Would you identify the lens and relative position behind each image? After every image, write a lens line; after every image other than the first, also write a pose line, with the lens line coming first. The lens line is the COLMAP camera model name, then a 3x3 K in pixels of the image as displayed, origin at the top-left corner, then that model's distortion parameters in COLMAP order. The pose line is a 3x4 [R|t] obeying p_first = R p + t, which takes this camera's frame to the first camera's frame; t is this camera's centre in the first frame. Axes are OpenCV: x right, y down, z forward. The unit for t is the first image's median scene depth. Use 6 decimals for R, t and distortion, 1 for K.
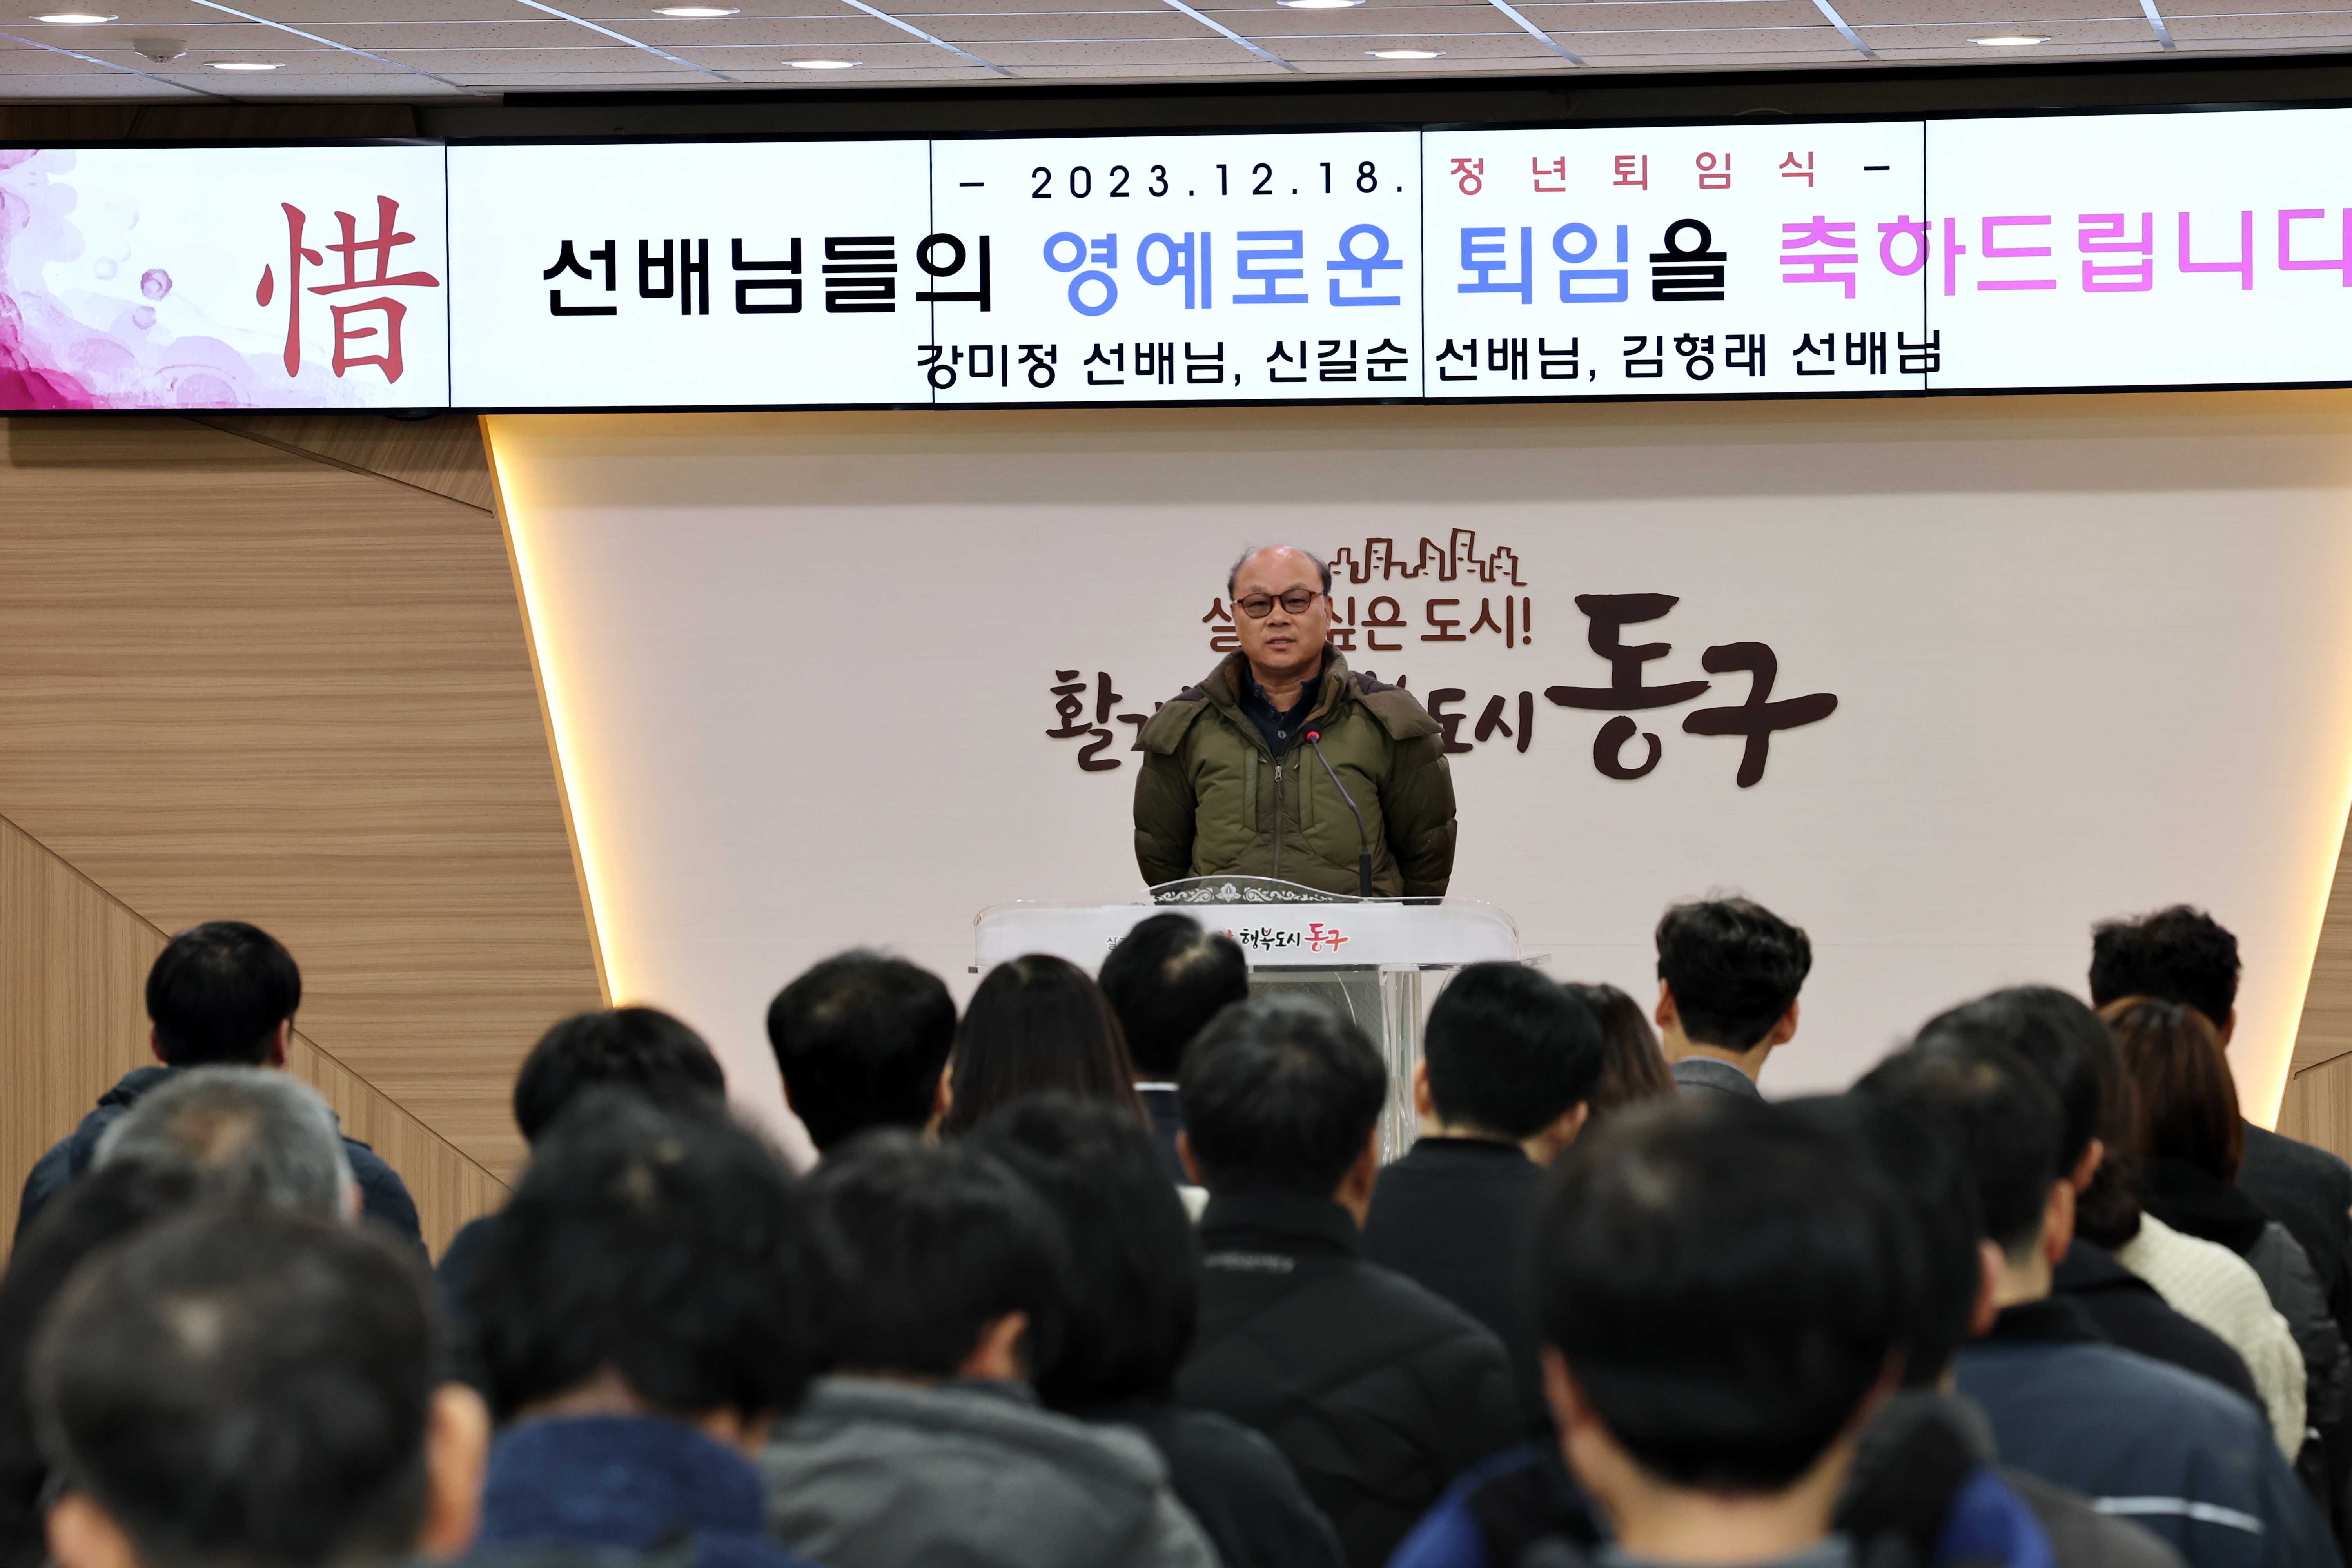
lens RADIAL K [[8586.2, 0, 1185.9], [0, 8586.2, 795.3], [0, 0, 1]] dist [0.442478, 0.000000]
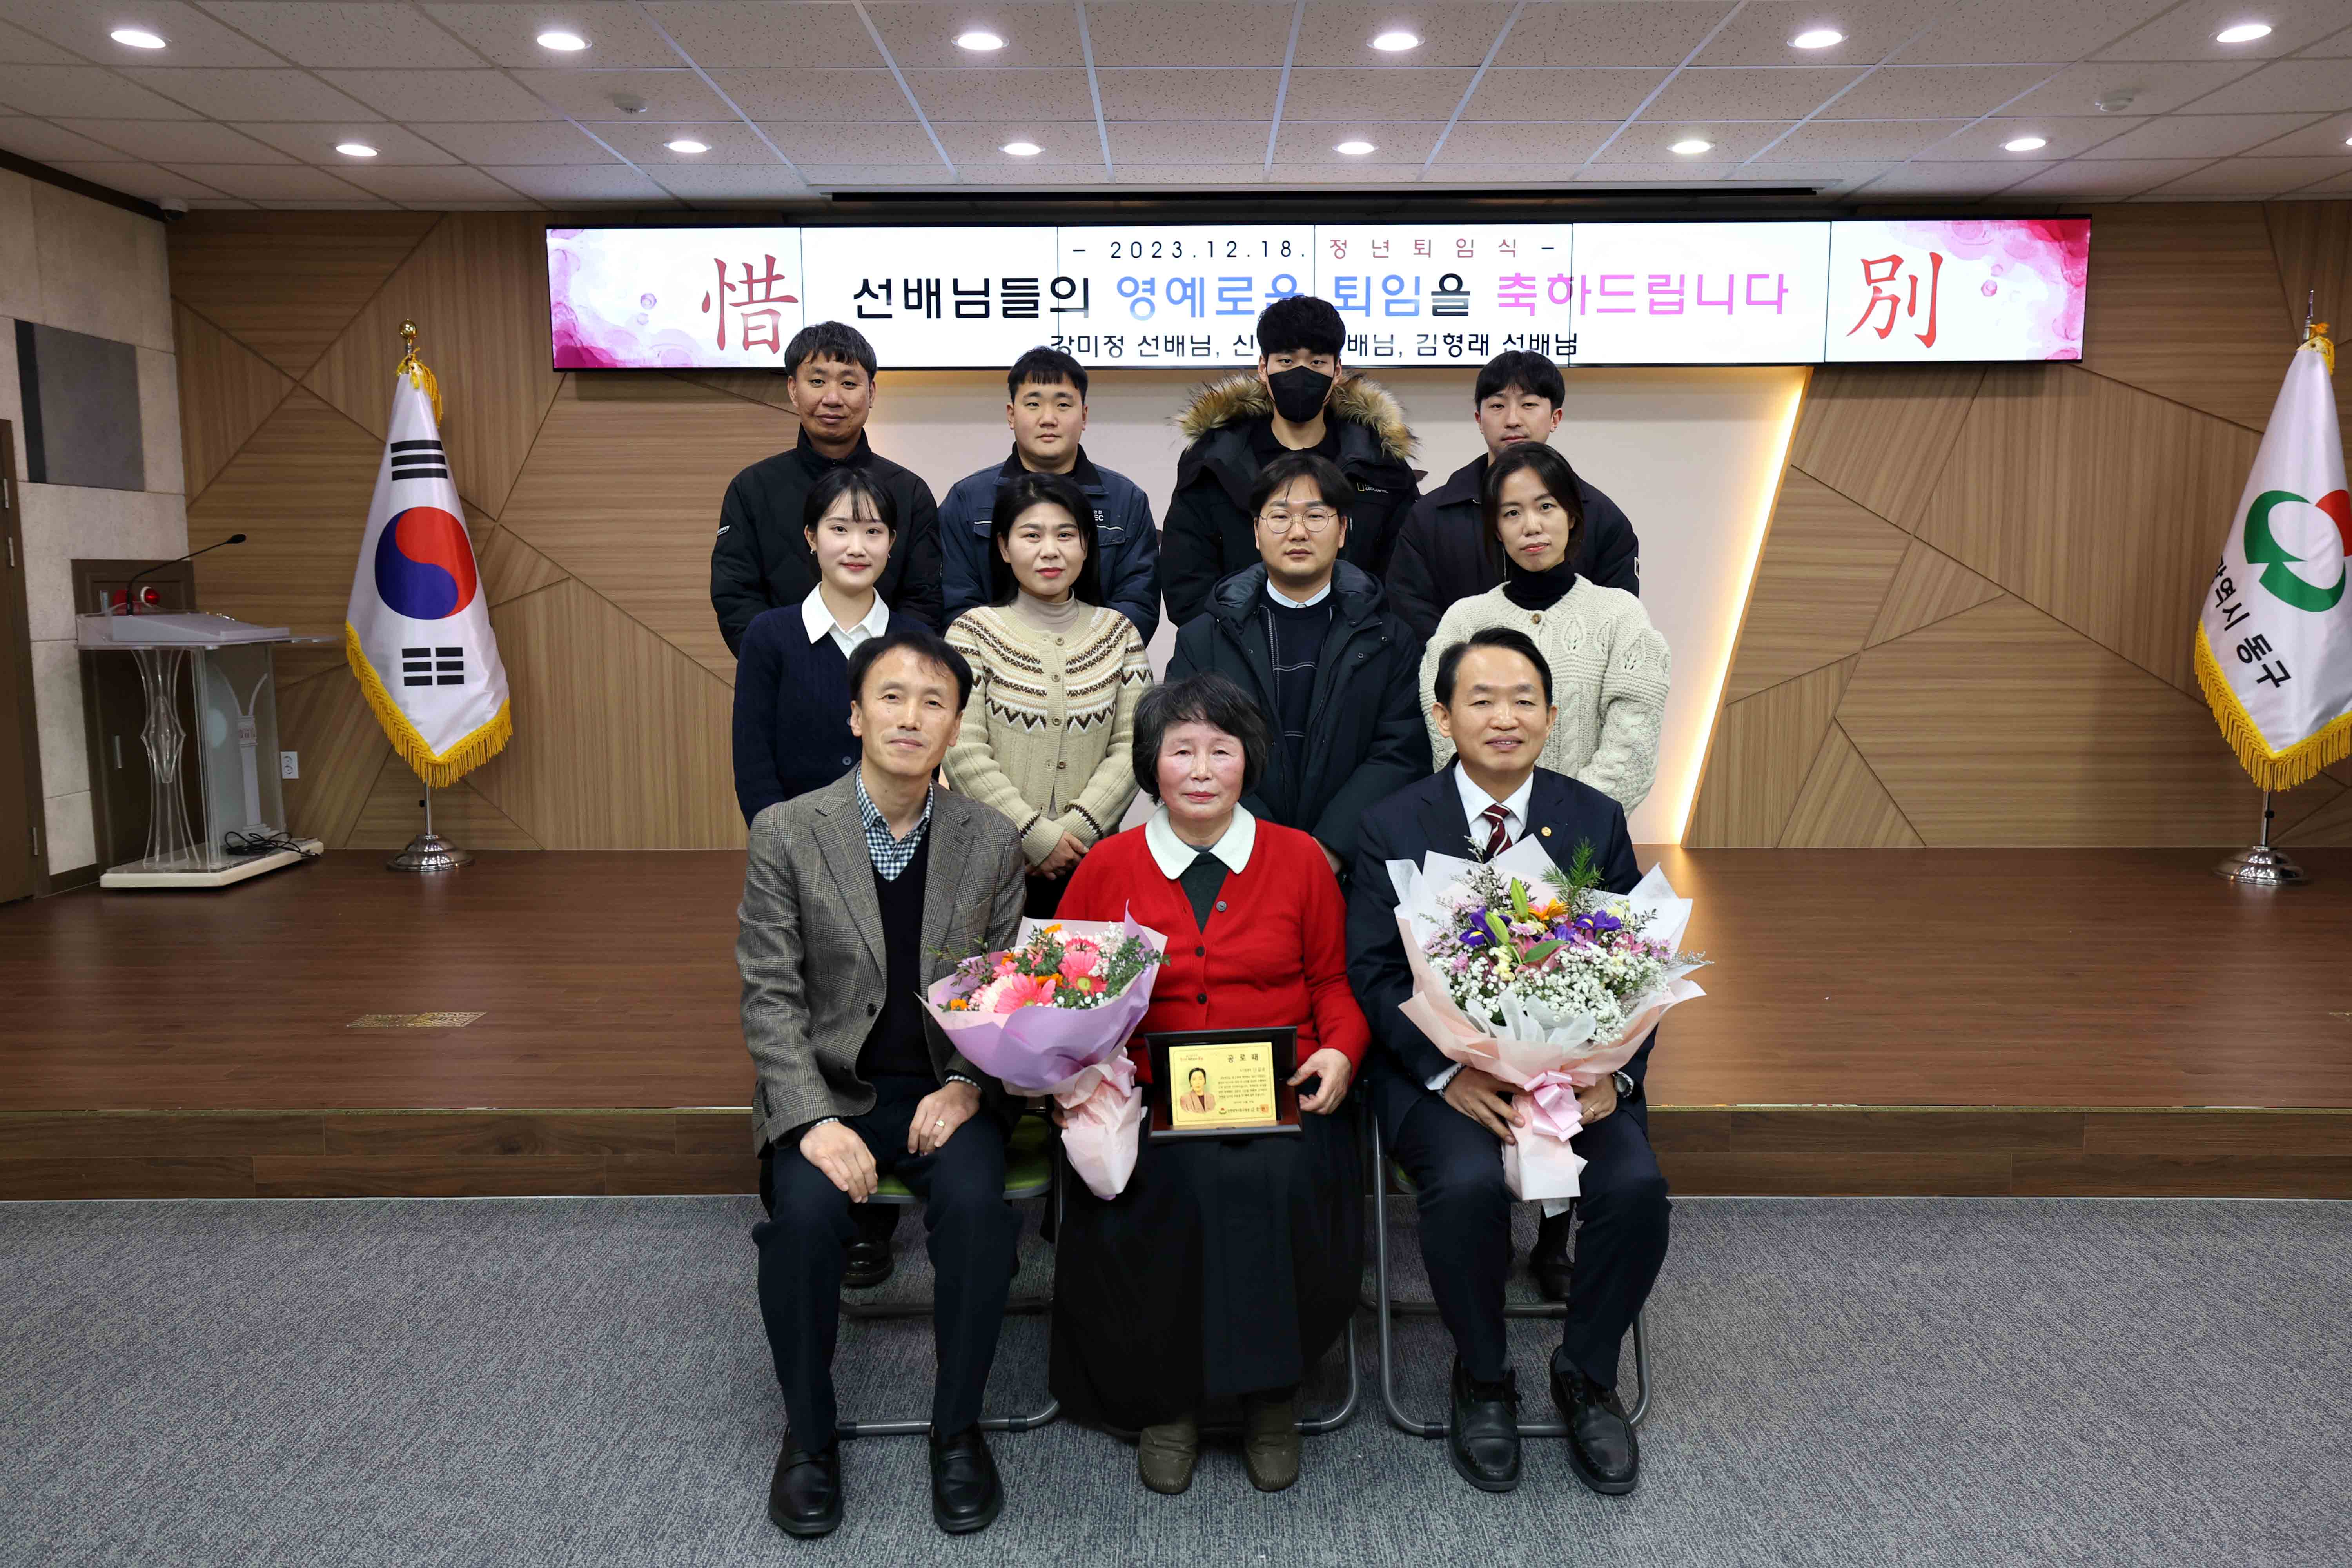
lens RADIAL K [[1669.9, 0, 1193.6], [0, 1669.9, 765.0], [0, 0, 1]] dist [-0.014281, 0.044381]
pose [[0.988537, -0.014908, 0.150242, -0.057341], [-0.001317, 0.994224, 0.107319, 0.003494], [-0.150974, -0.106286, 0.982807, 0.615494]]
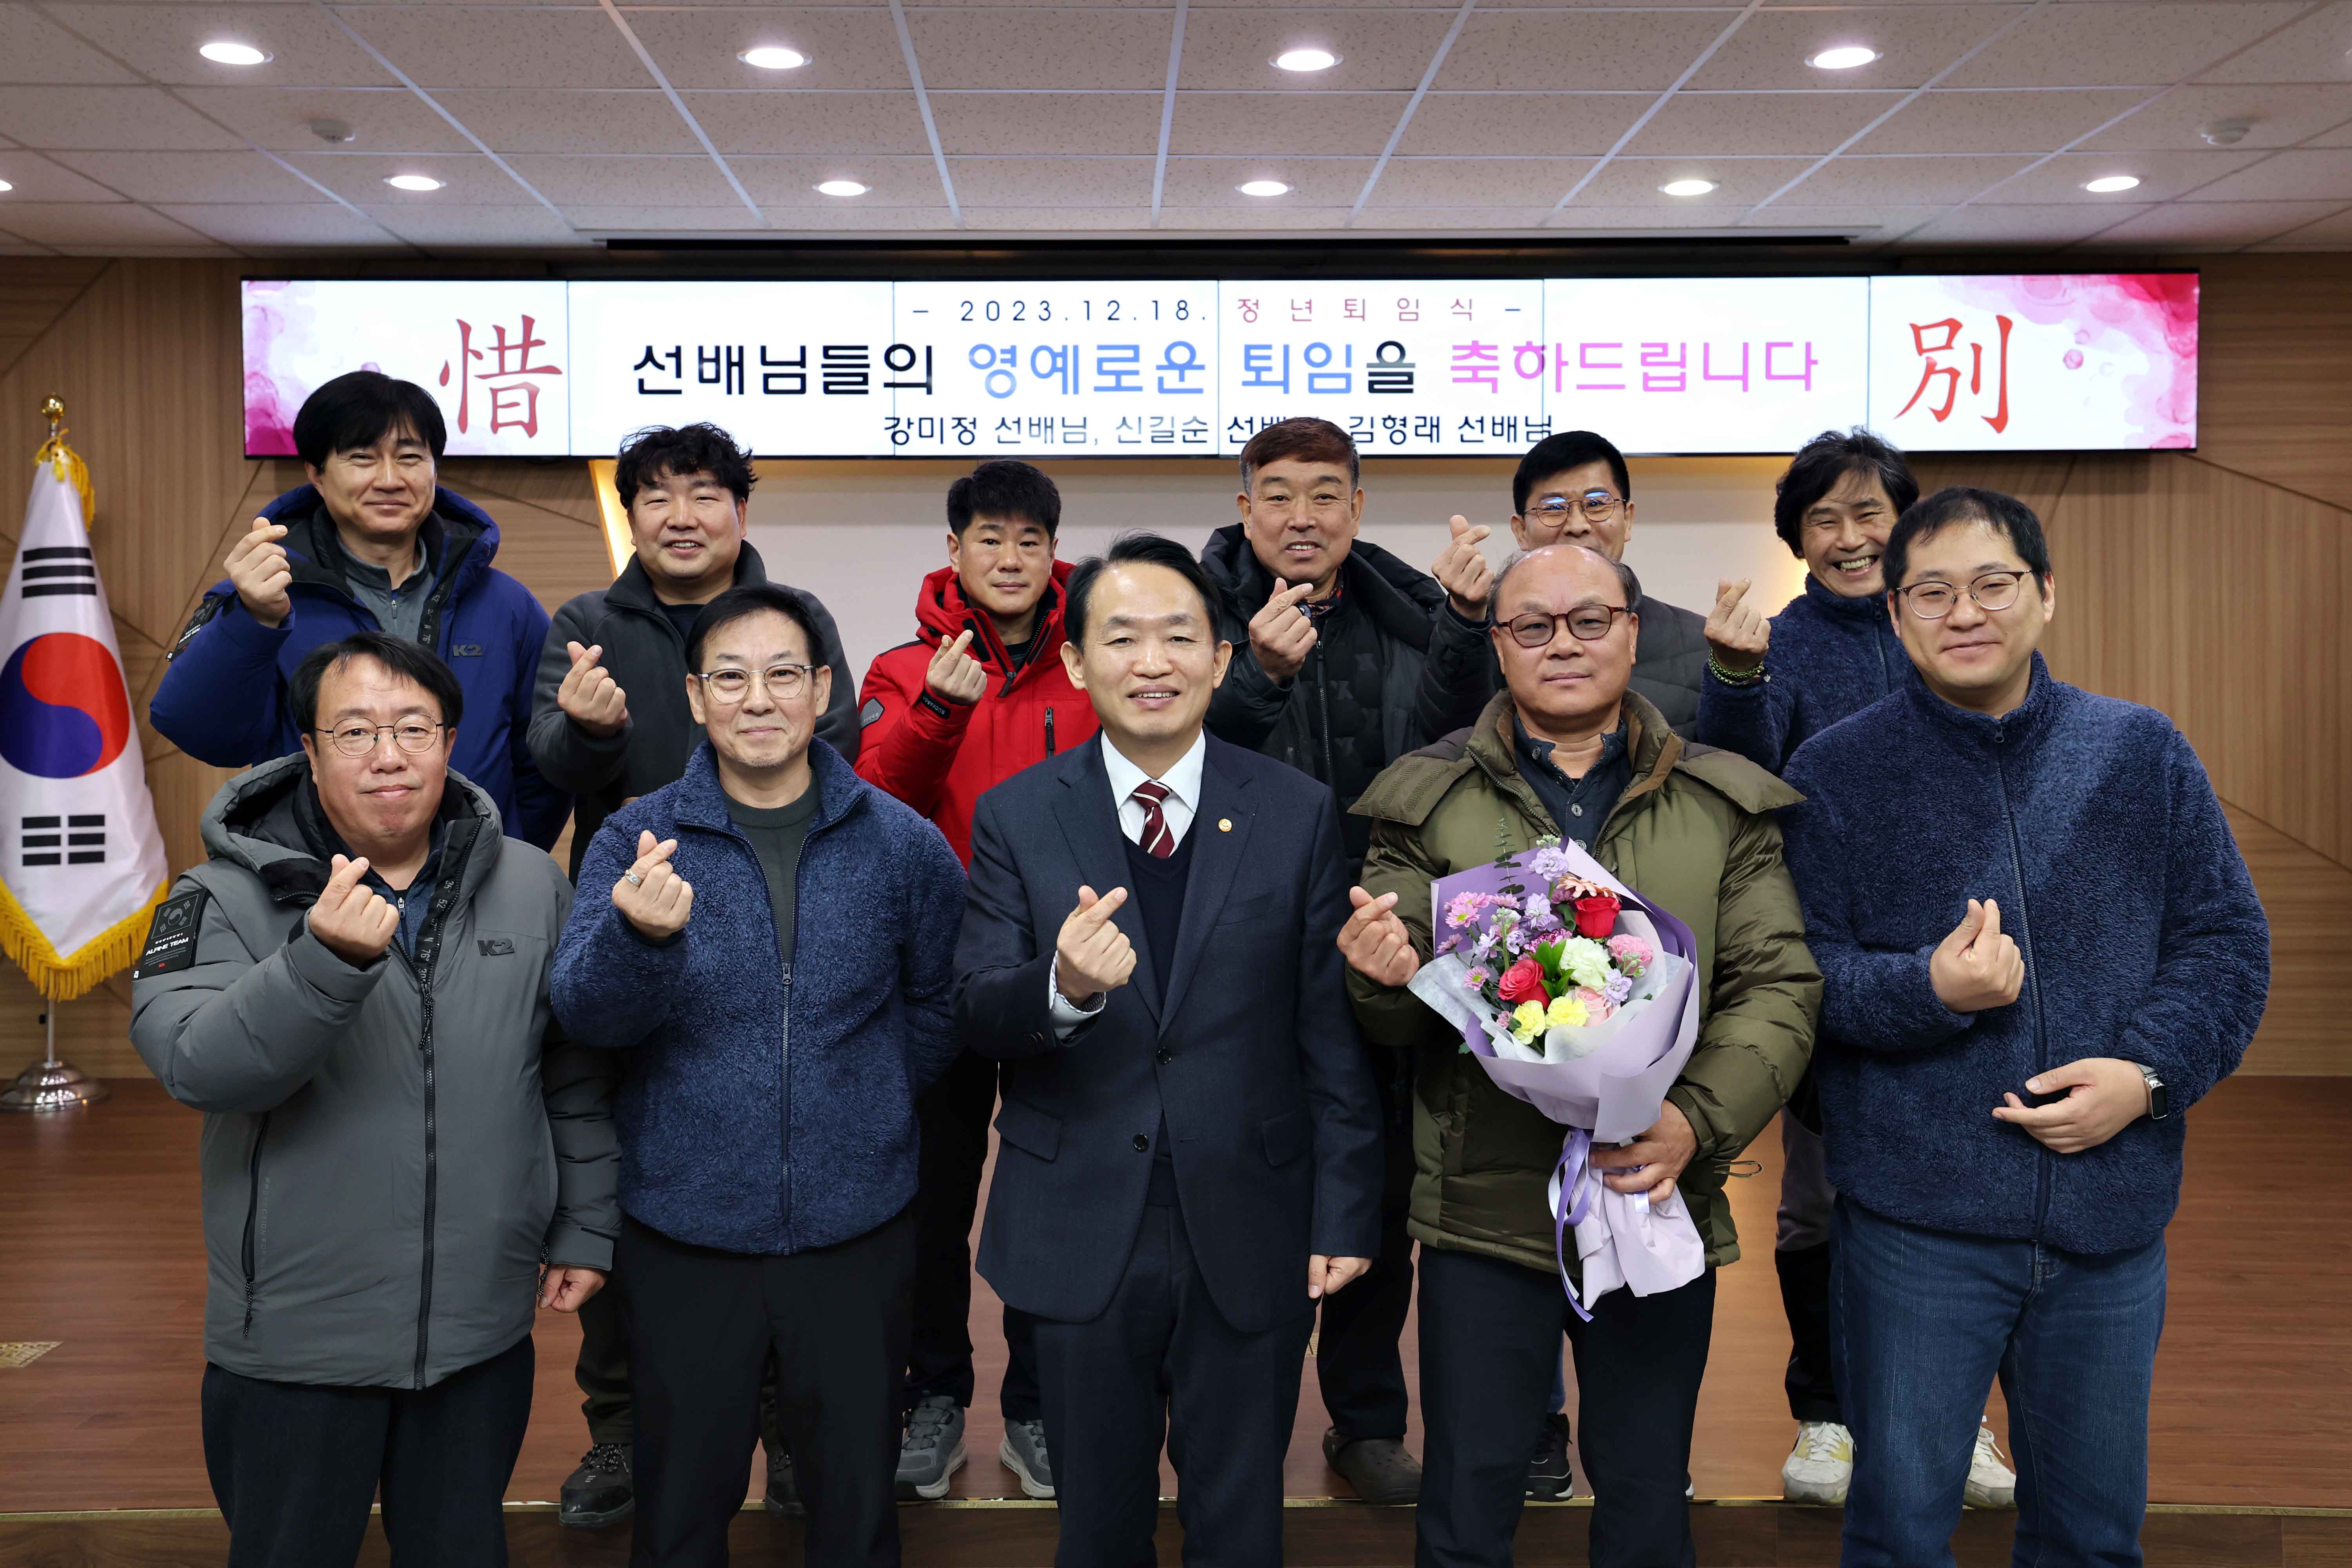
lens RADIAL K [[2070.0, 0, 1120.7], [0, 2070.0, 712.8], [0, 0, 1]] dist [0.007550, 0.076323]
pose [[0.987096, 0.001076, 0.160126, -0.048536], [-0.002245, 0.999972, 0.007119, -0.002515], [-0.160113, -0.007387, 0.987071, 0.630556]]
